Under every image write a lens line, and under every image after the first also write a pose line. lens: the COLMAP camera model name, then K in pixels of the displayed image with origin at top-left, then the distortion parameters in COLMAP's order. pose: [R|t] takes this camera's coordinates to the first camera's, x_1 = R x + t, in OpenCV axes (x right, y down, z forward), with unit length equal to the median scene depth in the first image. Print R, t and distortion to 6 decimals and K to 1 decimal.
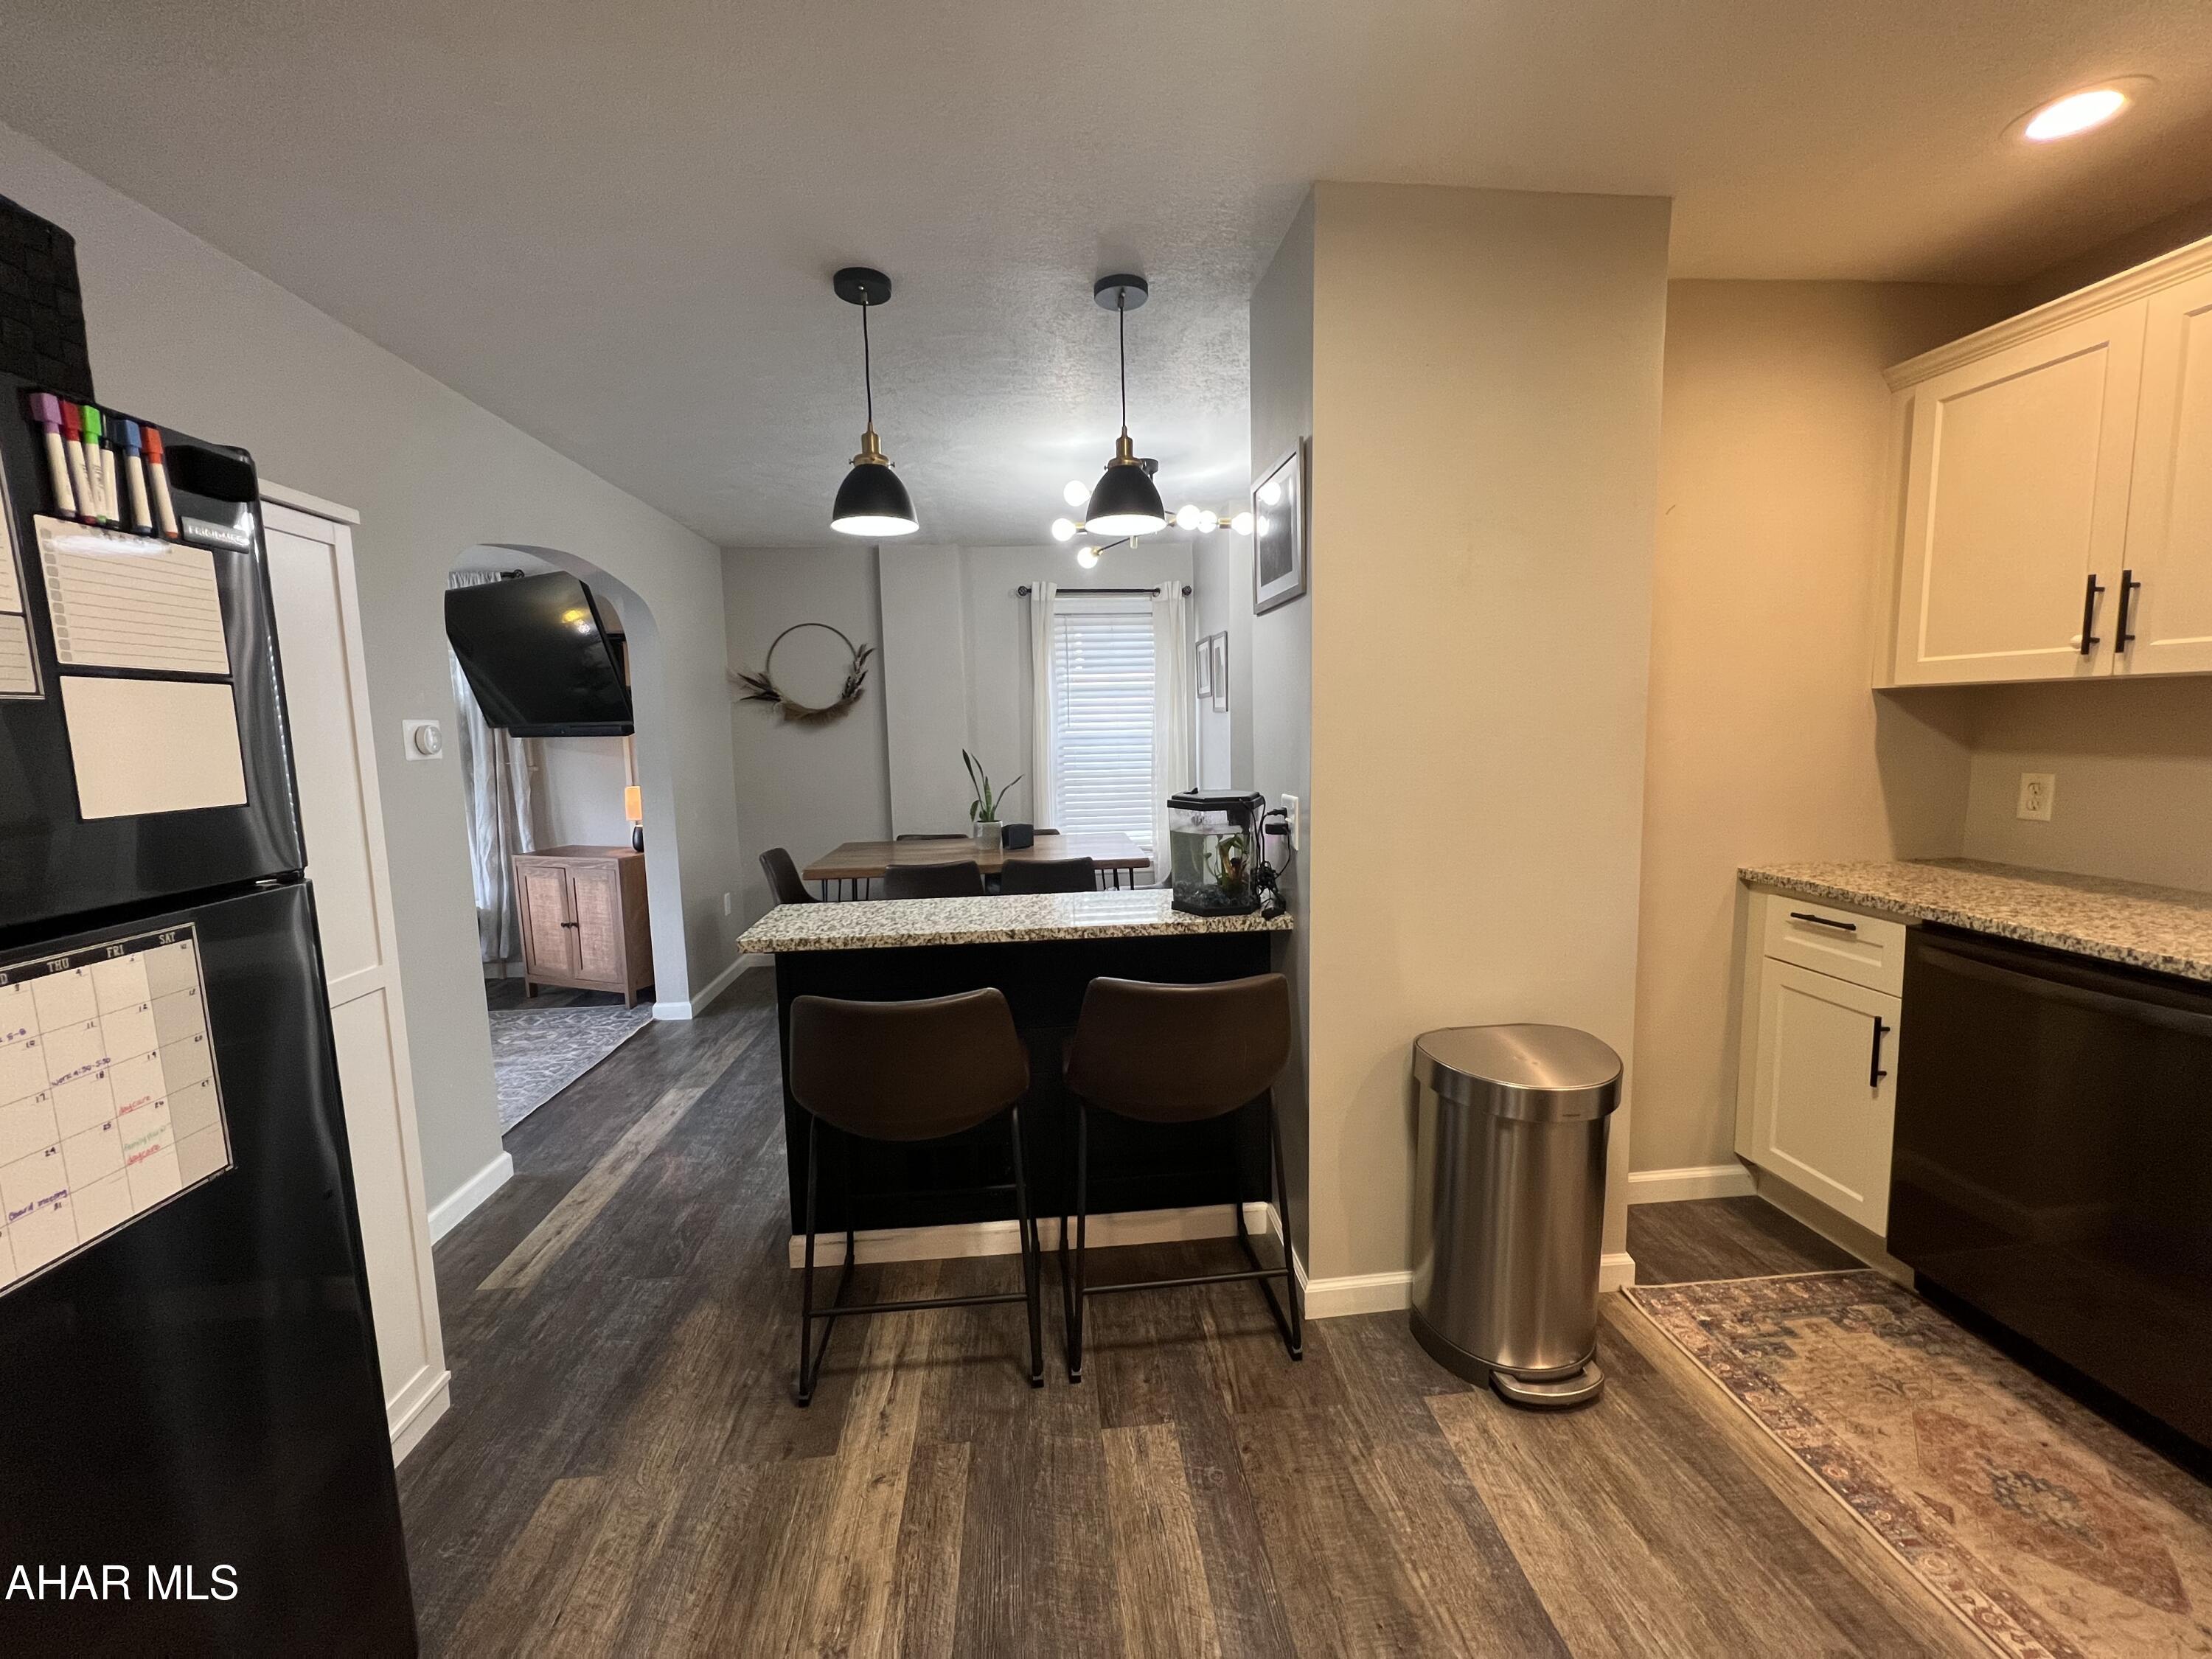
lens RADIAL K [[880.6, 0, 1105.6], [0, 880.6, 822.5], [0, 0, 1]] dist [-0.001982, -0.000008]
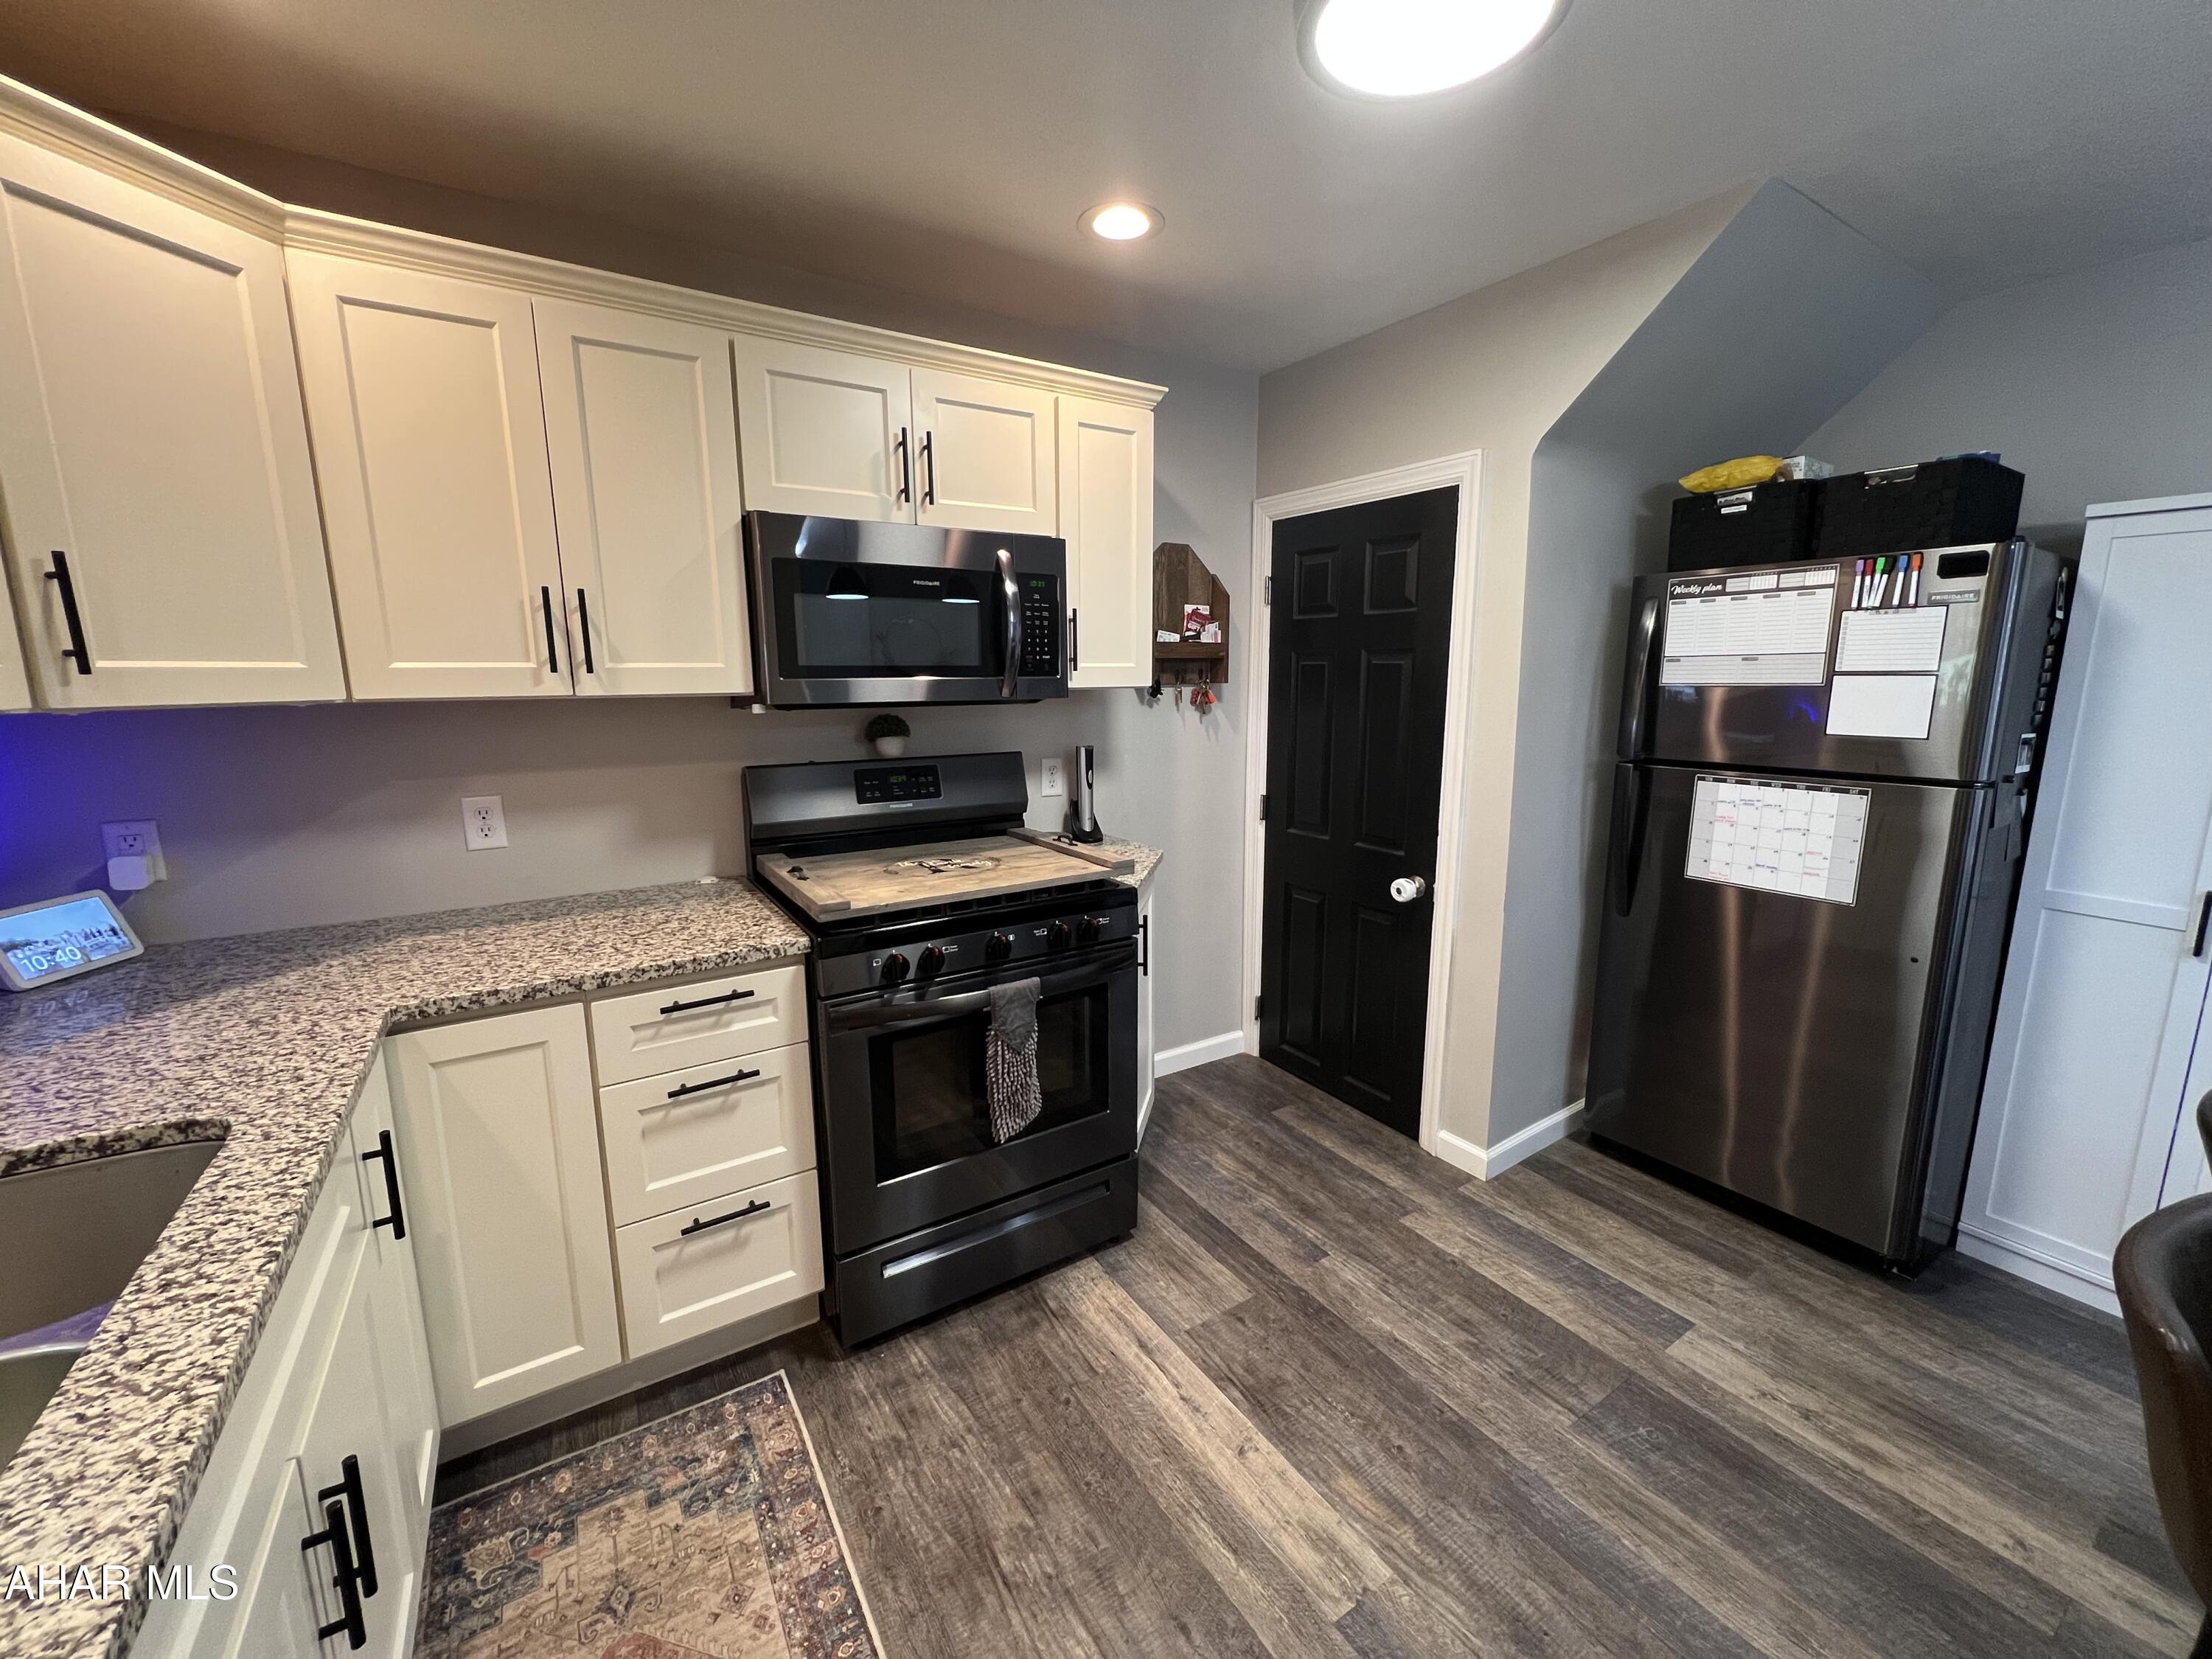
lens RADIAL K [[880.6, 0, 1103.7], [0, 880.6, 823.4], [0, 0, 1]] dist [-0.001982, -0.000008]
pose [[-0.885781, 0.107854, -0.451397, 0.745292], [-0.024066, 0.960639, 0.276754, -0.165345], [0.463479, 0.256007, -0.848320, 0.922374]]
